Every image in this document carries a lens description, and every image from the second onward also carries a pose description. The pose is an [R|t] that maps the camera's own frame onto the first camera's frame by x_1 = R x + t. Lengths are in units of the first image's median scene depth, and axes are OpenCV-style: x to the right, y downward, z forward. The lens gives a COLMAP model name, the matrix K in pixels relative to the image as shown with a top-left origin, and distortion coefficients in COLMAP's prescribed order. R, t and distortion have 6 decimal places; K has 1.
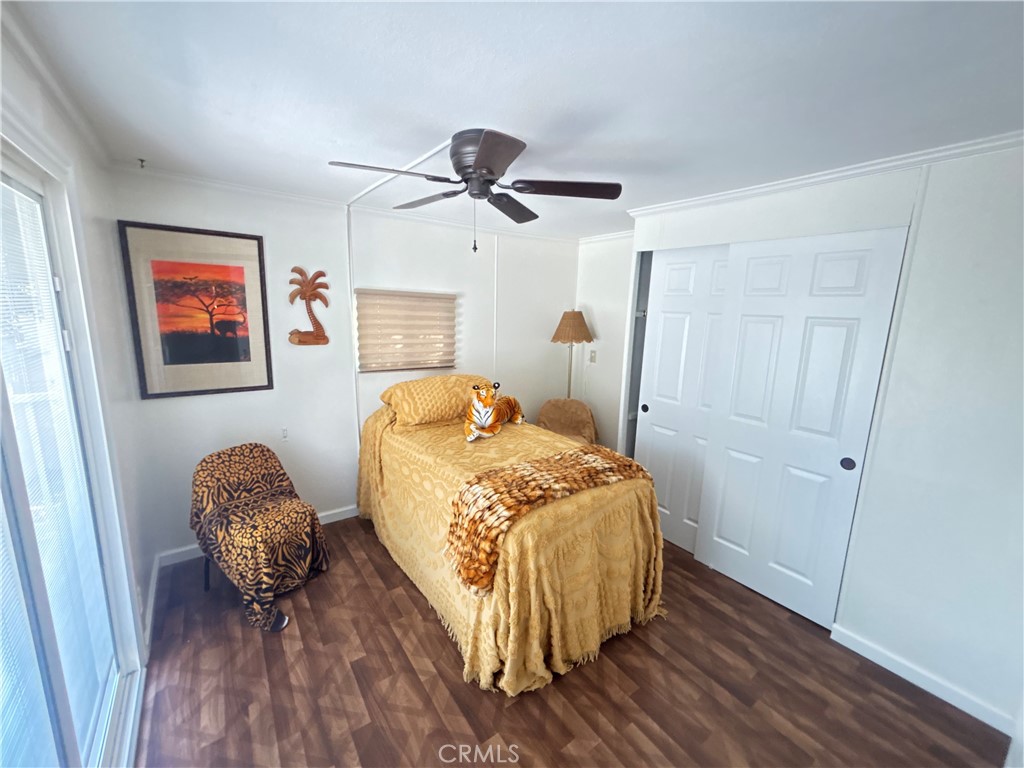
lens RADIAL K [[412.3, 0, 509.9], [0, 412.3, 385.2], [0, 0, 1]] dist [0.000207, -0.000175]
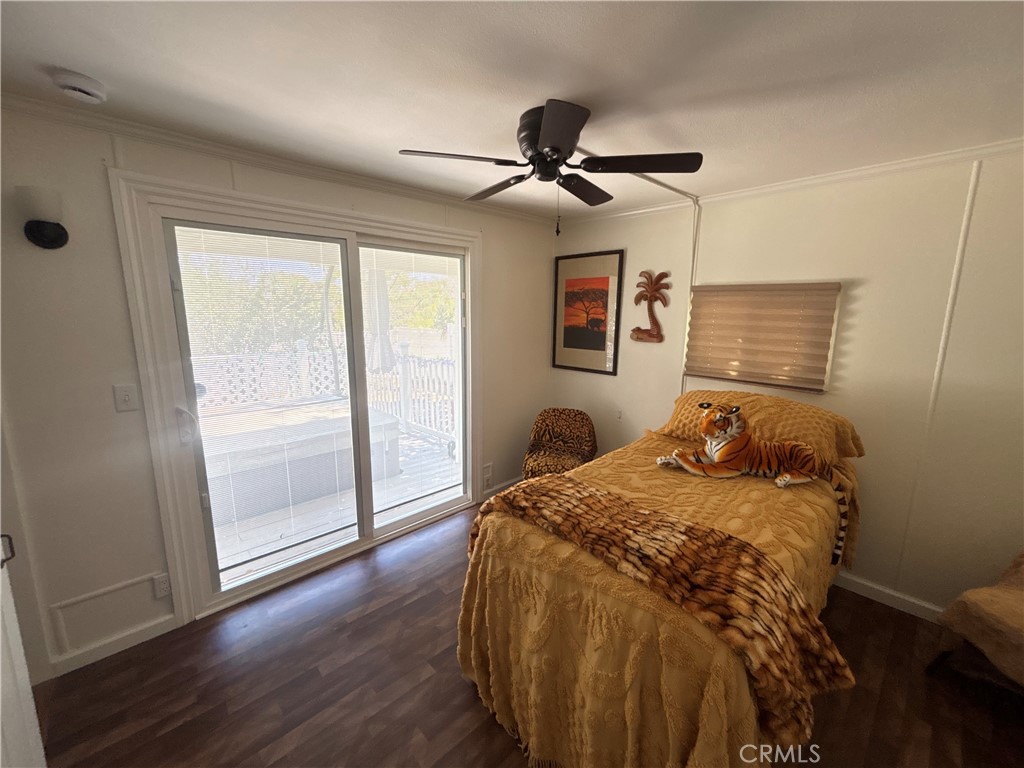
lens RADIAL K [[412.3, 0, 509.9], [0, 412.3, 385.2], [0, 0, 1]] dist [0.000207, -0.000175]
pose [[0.131246, 0.150383, -0.979877, 0.624441], [-0.183402, 0.975048, 0.125077, -0.062412], [0.974237, 0.163296, 0.155552, 0.557317]]
